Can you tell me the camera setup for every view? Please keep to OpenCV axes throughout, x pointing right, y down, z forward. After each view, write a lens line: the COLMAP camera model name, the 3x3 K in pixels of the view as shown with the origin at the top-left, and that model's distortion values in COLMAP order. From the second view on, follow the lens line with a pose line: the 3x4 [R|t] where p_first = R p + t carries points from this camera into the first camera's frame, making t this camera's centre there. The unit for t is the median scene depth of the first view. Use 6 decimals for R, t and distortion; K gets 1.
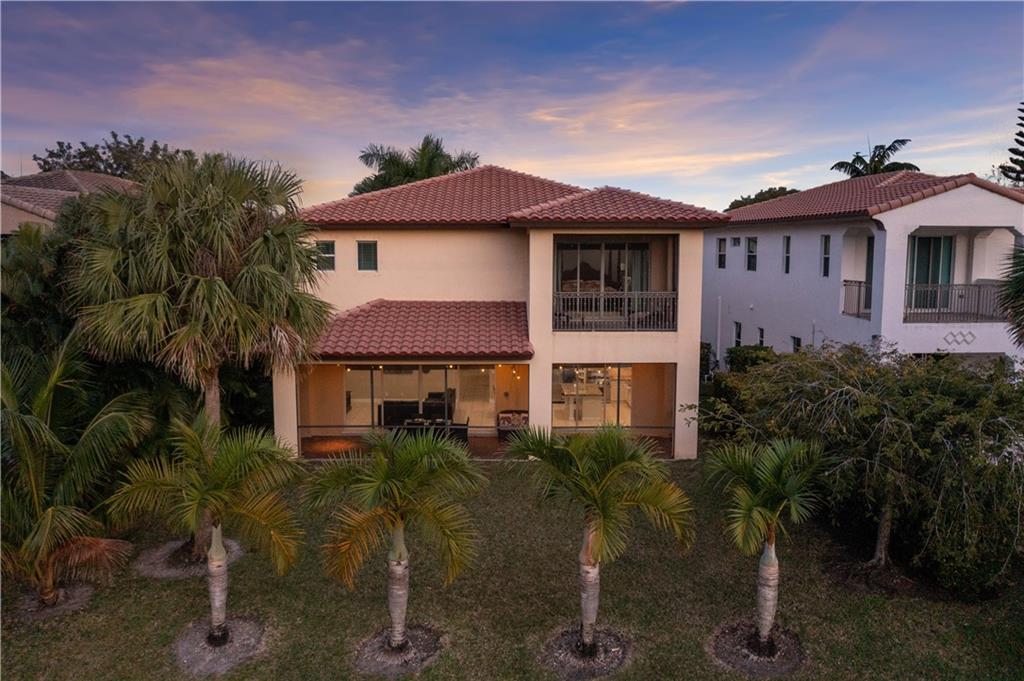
lens RADIAL K [[823.0, 0, 512.0], [0, 823.0, 340.5], [0, 0, 1]] dist [0.005741, 0.006241]
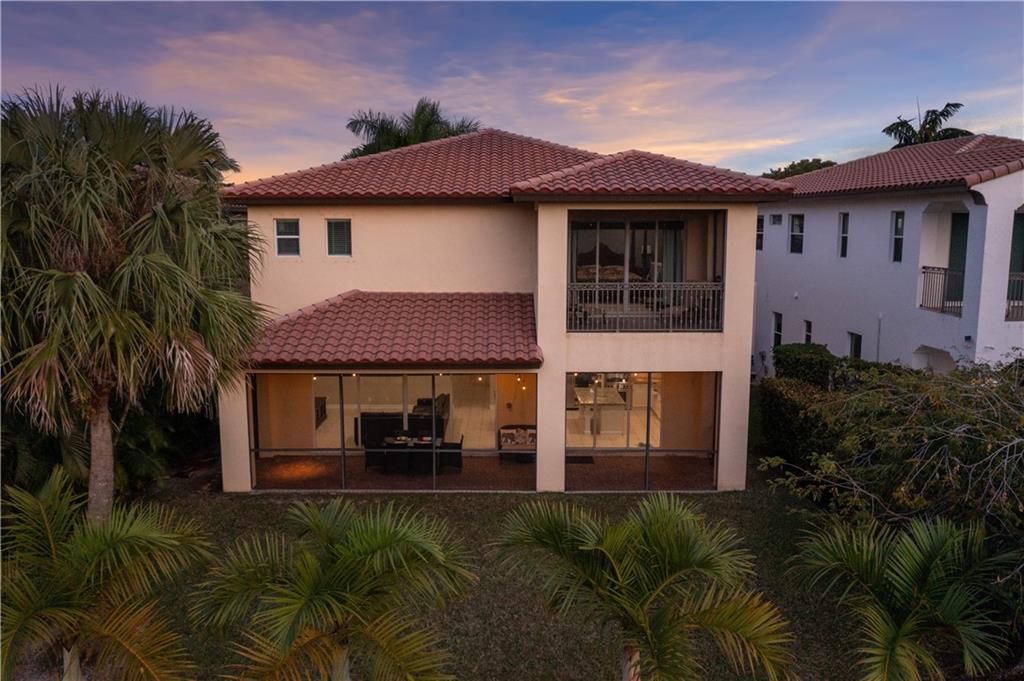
lens RADIAL K [[823.0, 0, 512.0], [0, 823.0, 340.5], [0, 0, 1]] dist [0.005741, 0.006241]
pose [[0.999967, 0.000406, -0.008170, 0.002540], [-0.000189, 0.999646, 0.026620, -0.022617], [0.008178, -0.026618, 0.999612, 0.186789]]
